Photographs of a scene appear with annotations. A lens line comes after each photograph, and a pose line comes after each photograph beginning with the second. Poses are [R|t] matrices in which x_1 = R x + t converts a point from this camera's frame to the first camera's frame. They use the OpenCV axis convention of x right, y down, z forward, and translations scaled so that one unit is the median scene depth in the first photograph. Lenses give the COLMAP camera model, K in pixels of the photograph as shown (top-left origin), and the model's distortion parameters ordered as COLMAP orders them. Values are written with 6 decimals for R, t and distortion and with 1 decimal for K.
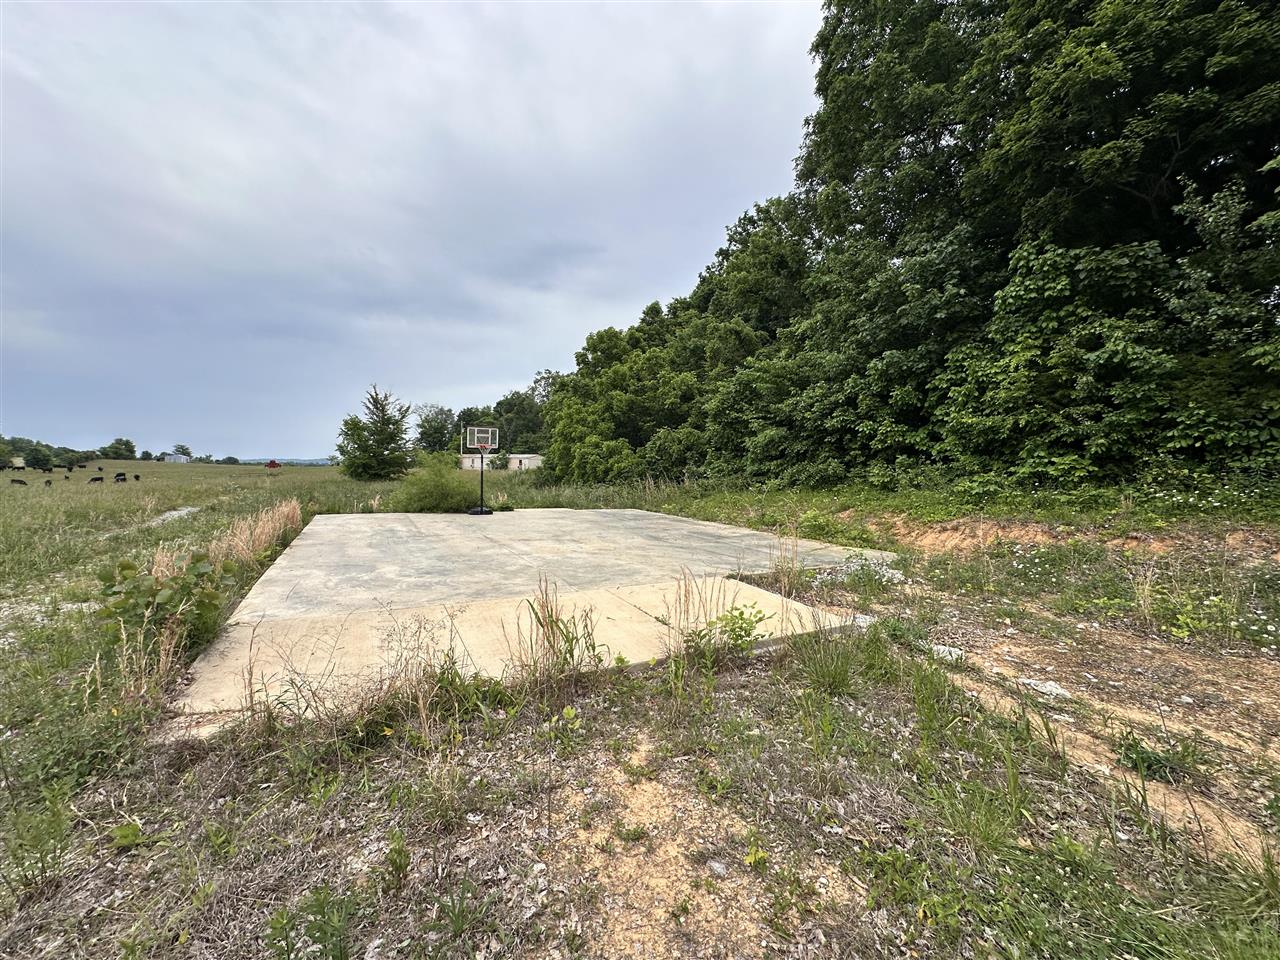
lens RADIAL K [[513.0, 0, 640.0], [0, 513.0, 480.0], [0, 0, 1]] dist [-0.003165, 0.000182]
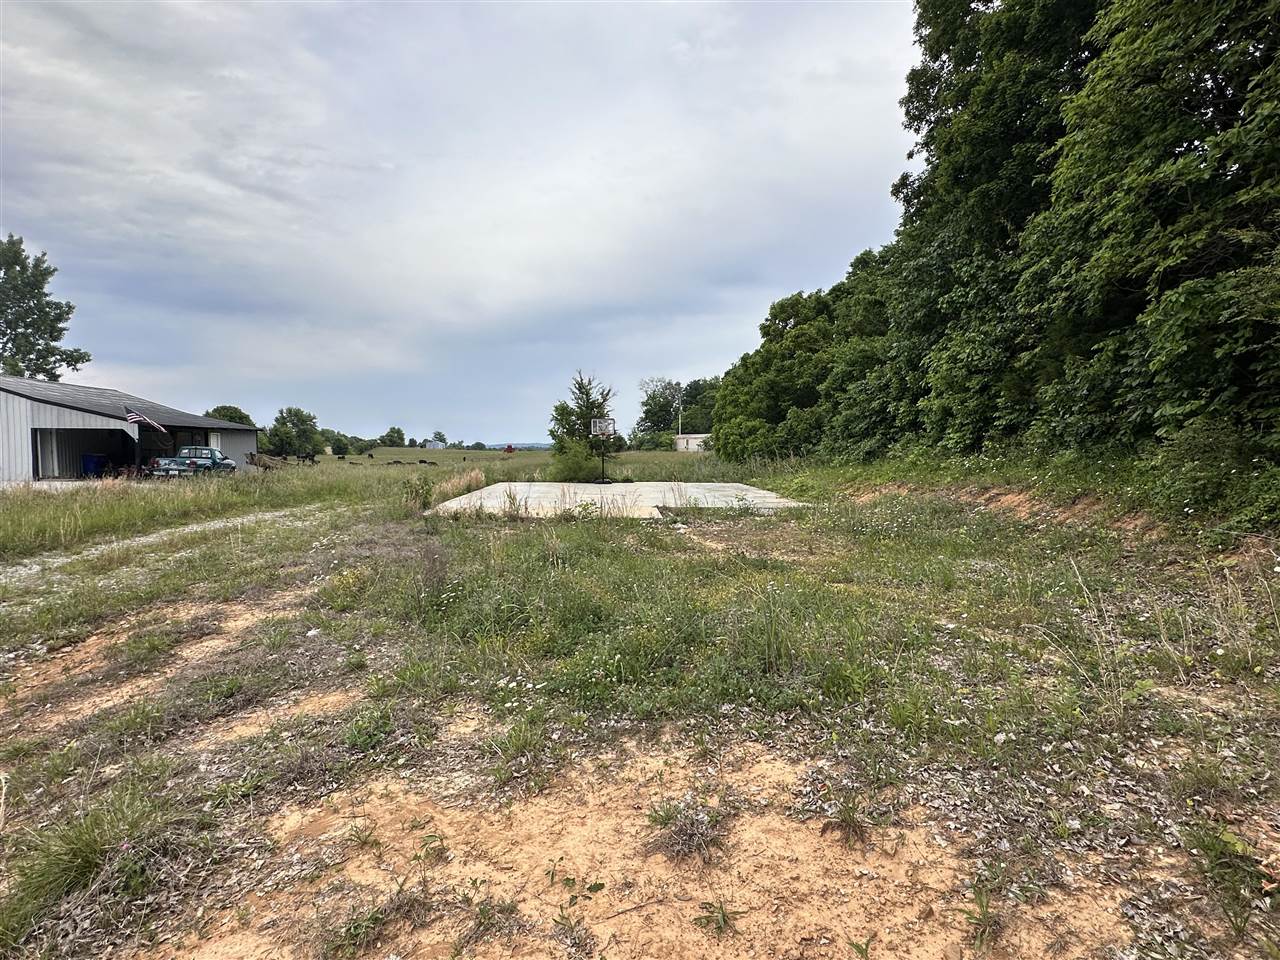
lens RADIAL K [[667.1, 0, 640.0], [0, 667.1, 480.0], [0, 0, 1]] dist [0.000348, 0.000093]
pose [[0.904918, 0.003667, -0.425570, 0.494746], [0.006226, 0.999742, 0.021853, 0.019039], [0.425540, -0.022425, 0.904662, -0.509783]]
